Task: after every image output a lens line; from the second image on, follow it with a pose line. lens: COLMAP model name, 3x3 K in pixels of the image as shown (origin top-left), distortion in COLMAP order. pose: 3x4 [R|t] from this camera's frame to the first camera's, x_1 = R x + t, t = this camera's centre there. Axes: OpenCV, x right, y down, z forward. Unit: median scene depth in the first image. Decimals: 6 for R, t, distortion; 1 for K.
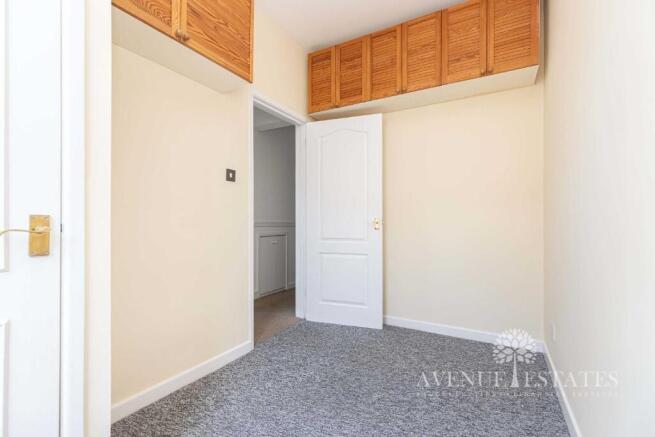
lens RADIAL K [[300.4, 0, 327.4], [0, 300.4, 221.8], [0, 0, 1]] dist [-0.000136, -0.000115]
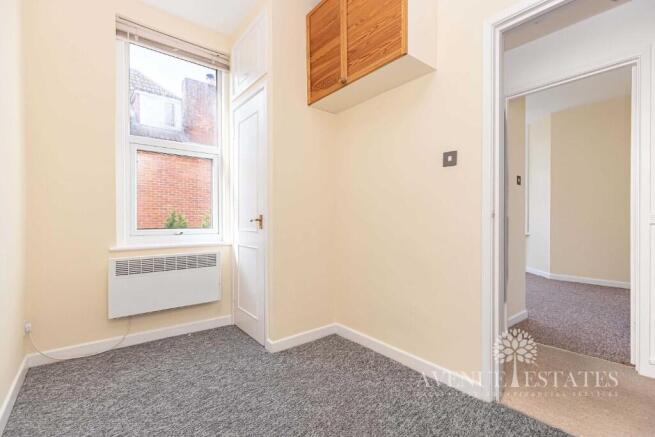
lens RADIAL K [[300.4, 0, 327.4], [0, 300.4, 219.1], [0, 0, 1]] dist [-0.000136, -0.000115]
pose [[-0.374408, 0.000678, -0.927264, 0.686830], [0.007090, 0.999973, -0.002132, 0.011611], [0.927237, -0.007372, -0.374402, 1.212943]]
